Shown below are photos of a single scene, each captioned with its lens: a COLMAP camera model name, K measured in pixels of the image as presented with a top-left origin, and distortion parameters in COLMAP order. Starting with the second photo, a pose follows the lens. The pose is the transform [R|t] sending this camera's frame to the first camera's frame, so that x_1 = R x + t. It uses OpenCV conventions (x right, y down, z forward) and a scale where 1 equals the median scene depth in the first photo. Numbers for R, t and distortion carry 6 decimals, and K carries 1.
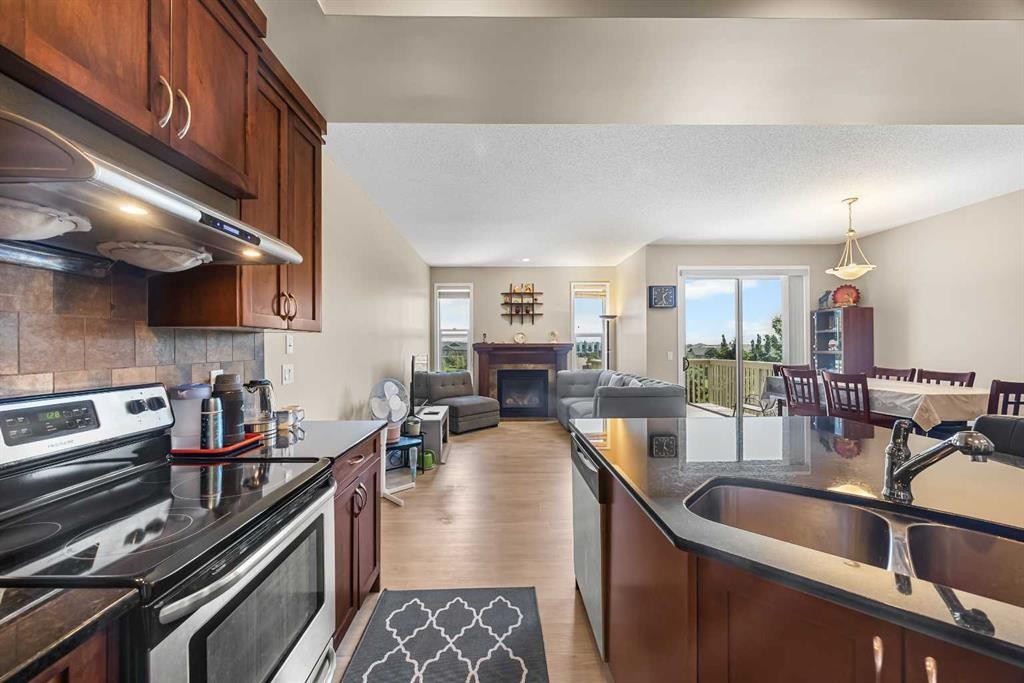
lens RADIAL K [[448.0, 0, 482.5], [0, 448.0, 344.2], [0, 0, 1]] dist [-0.024918, 0.000119]
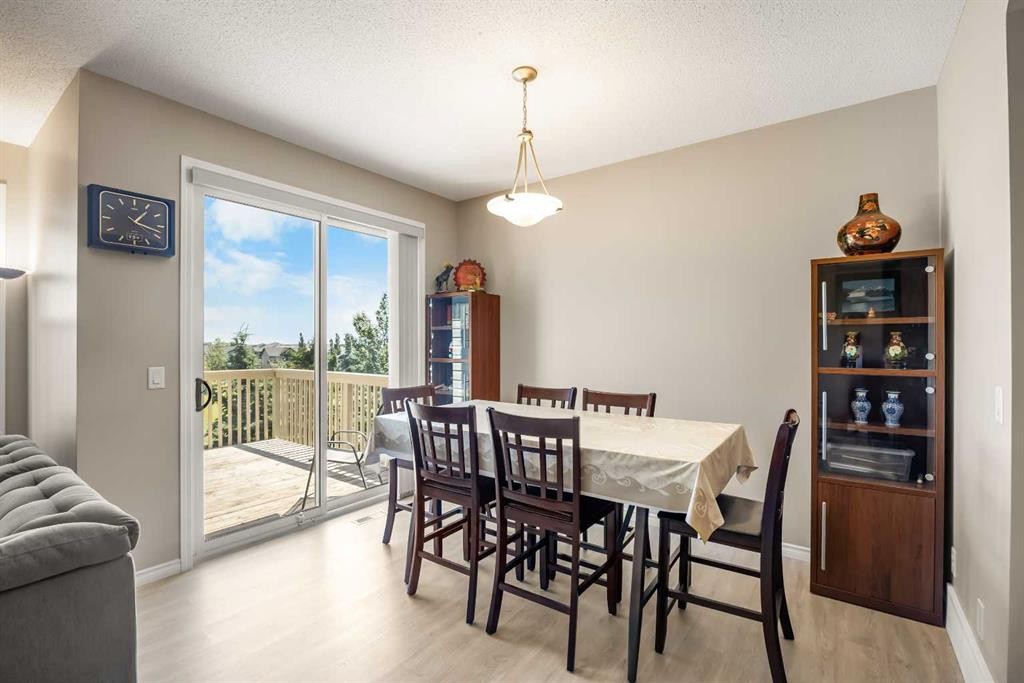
lens RADIAL K [[448.0, 0, 482.5], [0, 448.0, 344.2], [0, 0, 1]] dist [-0.024918, 0.000119]
pose [[0.640333, 0.005984, 0.768074, 0.310333], [-0.008779, 0.999961, -0.000472, -0.005717], [-0.768048, -0.006441, 0.640360, 0.539363]]
